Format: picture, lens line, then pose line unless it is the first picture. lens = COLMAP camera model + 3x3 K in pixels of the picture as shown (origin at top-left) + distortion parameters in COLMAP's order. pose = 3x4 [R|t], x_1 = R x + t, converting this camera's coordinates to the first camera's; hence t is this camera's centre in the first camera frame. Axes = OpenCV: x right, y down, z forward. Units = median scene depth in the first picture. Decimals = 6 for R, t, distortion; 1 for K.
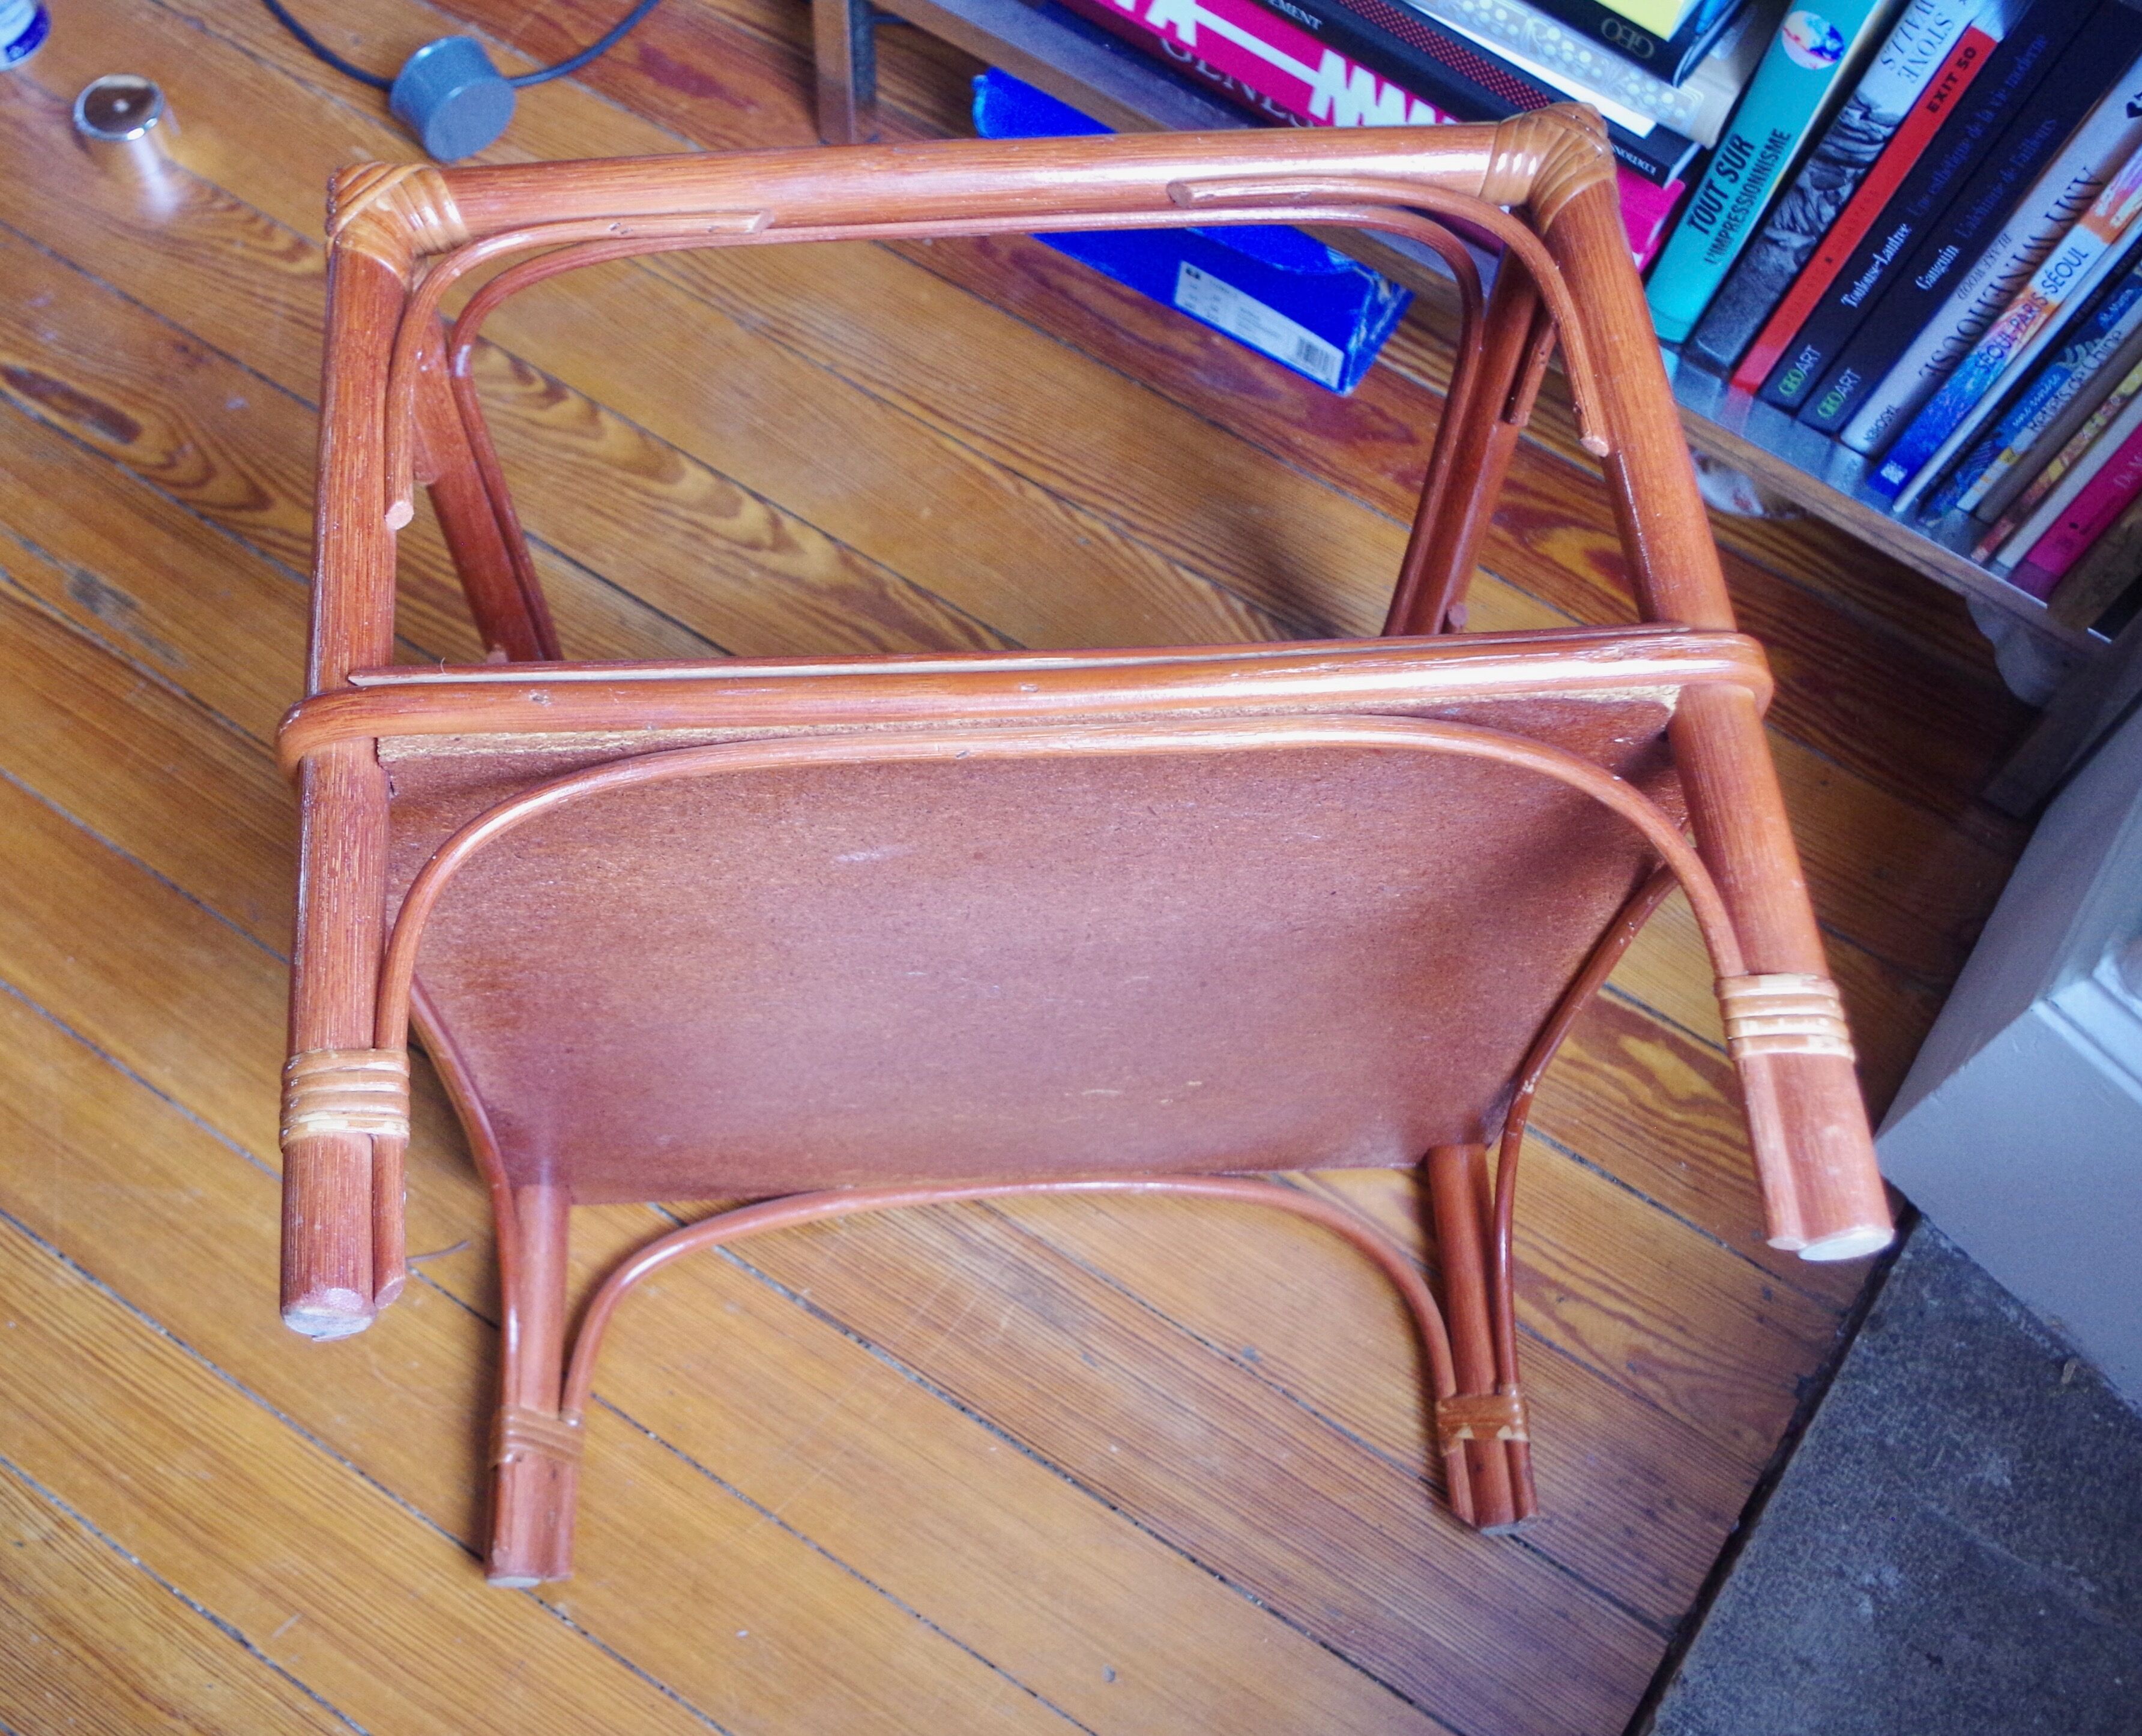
lens RADIAL K [[2494.3, 0, 969.7], [0, 2494.3, 865.3], [0, 0, 1]] dist [-0.060196, 0.000000]
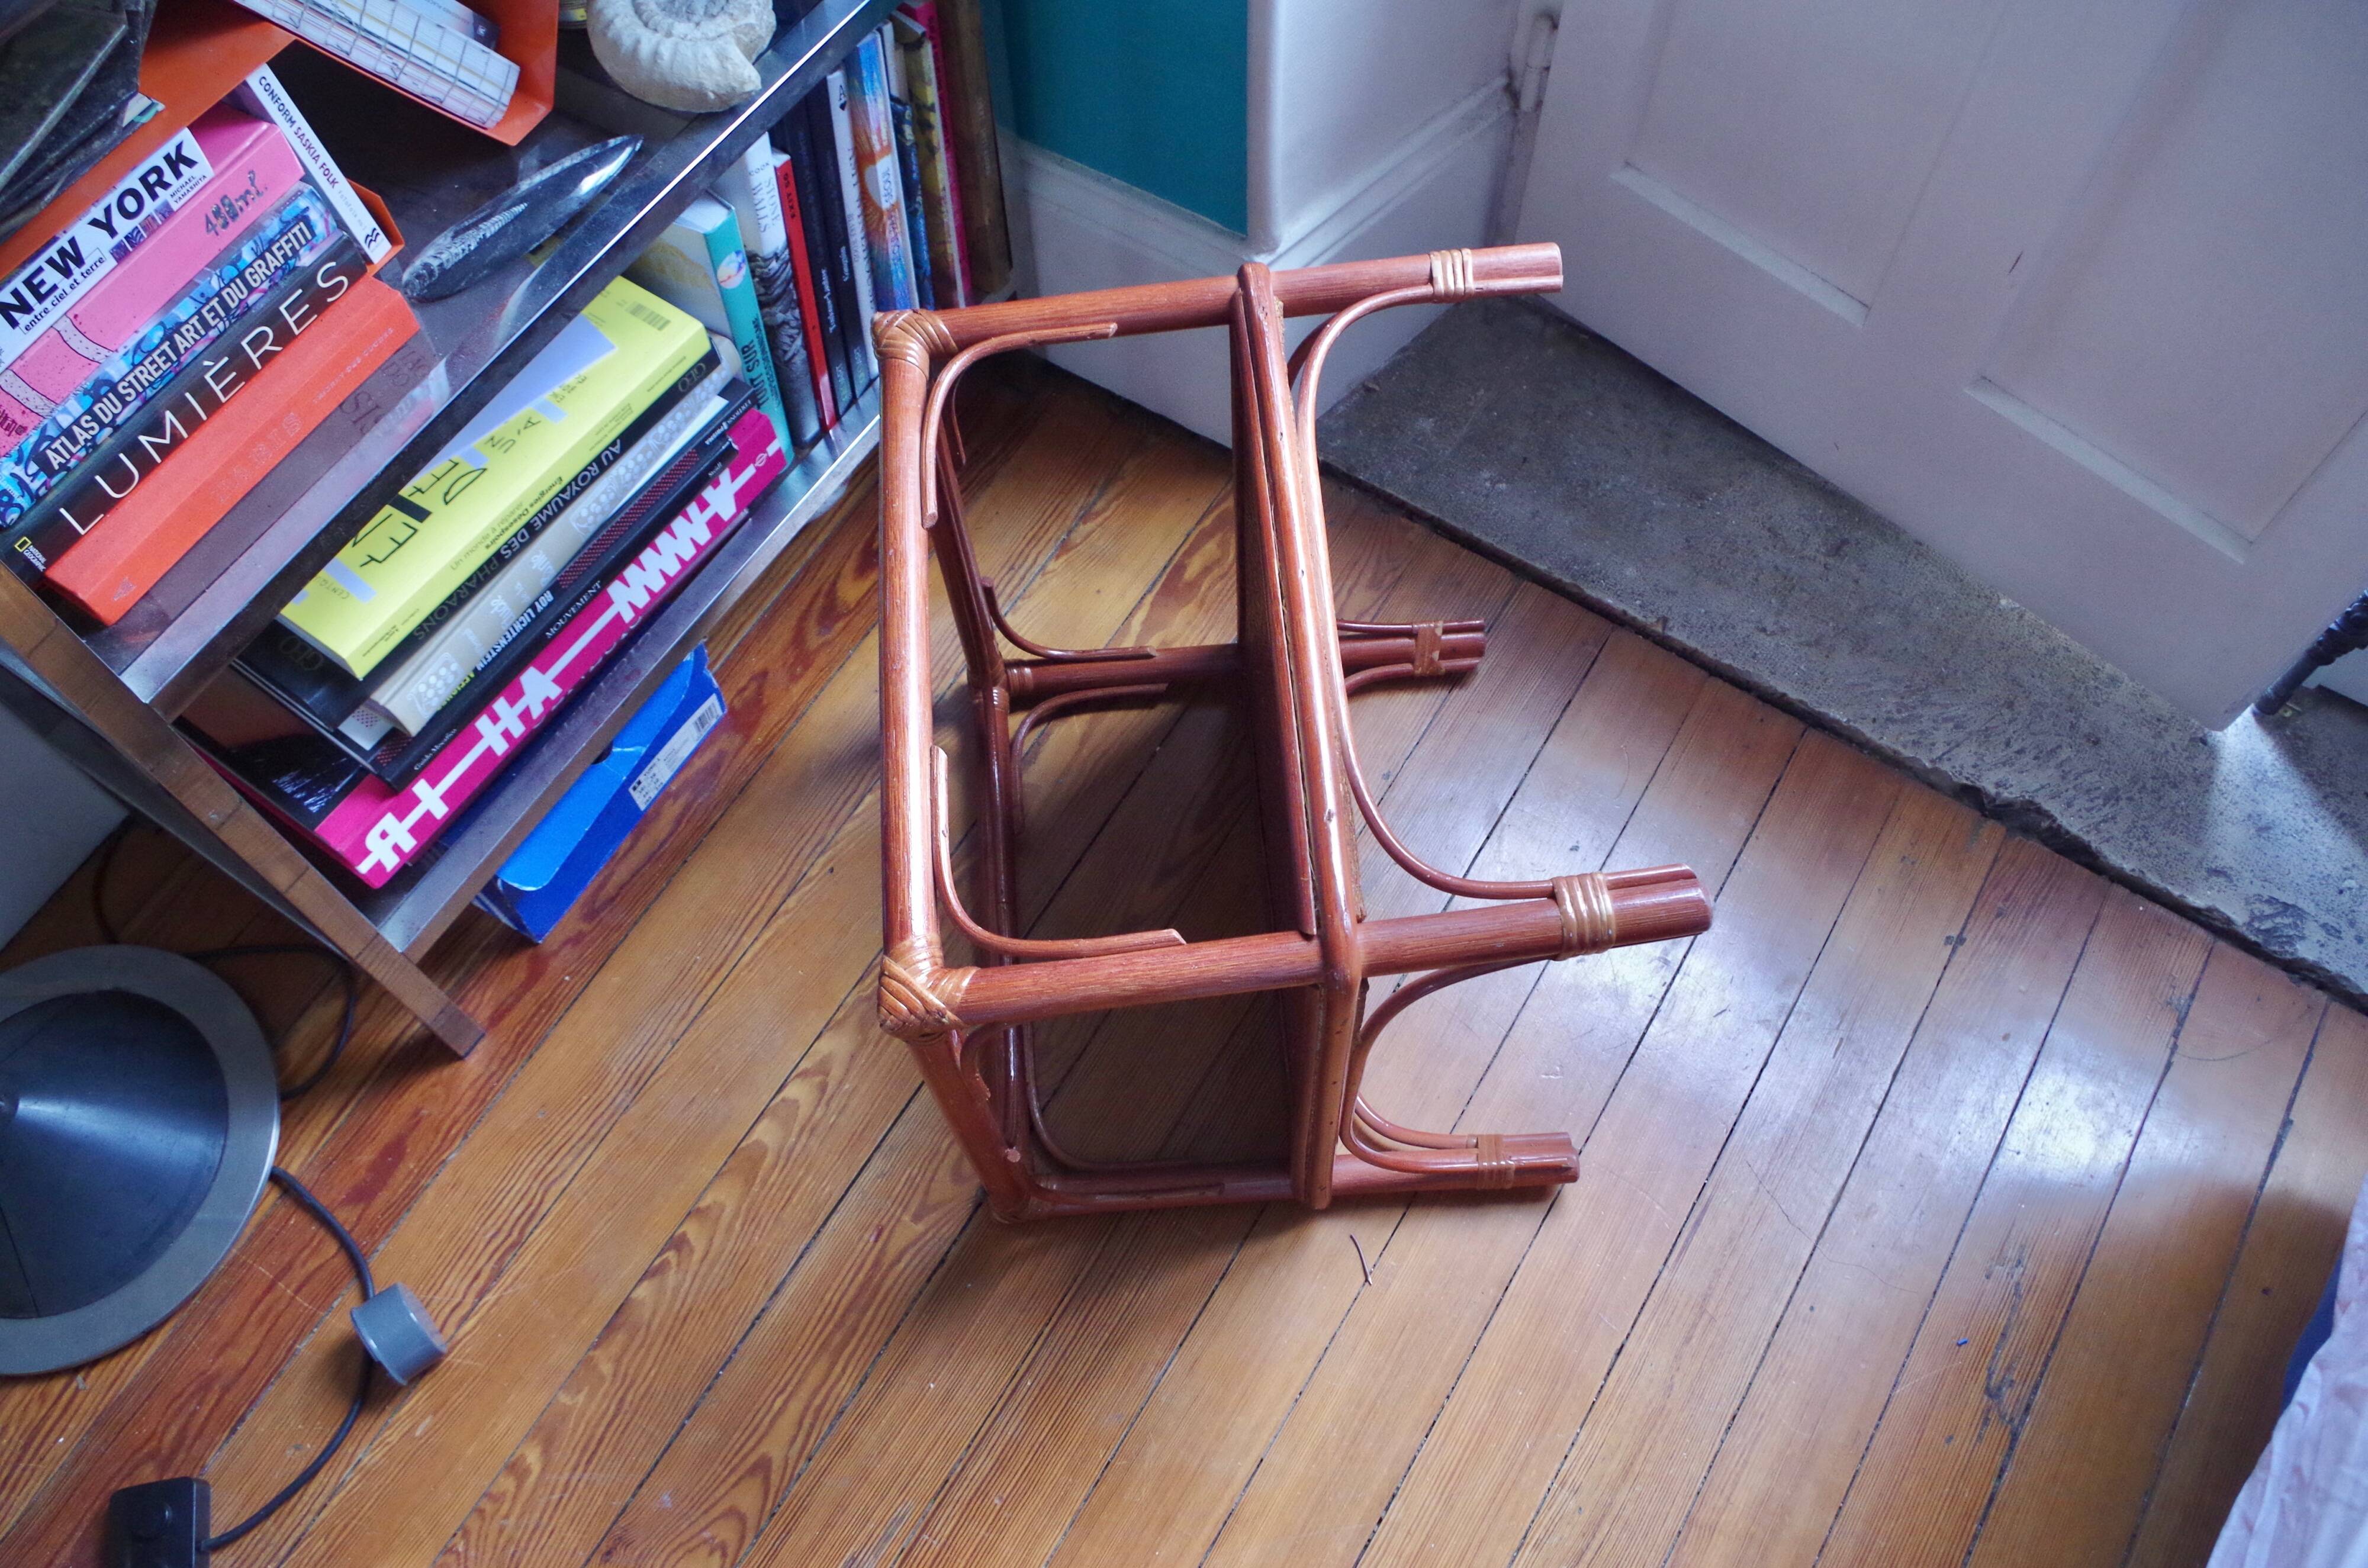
lens RADIAL K [[1829.2, 0, 1201.6], [0, 1829.2, 797.9], [0, 0, 1]] dist [-0.076621, 0.023985]
pose [[-0.029327, -0.899518, 0.435899, -0.450435], [0.912425, 0.153993, 0.379166, -0.399317], [-0.408192, 0.408845, 0.816226, 0.026053]]
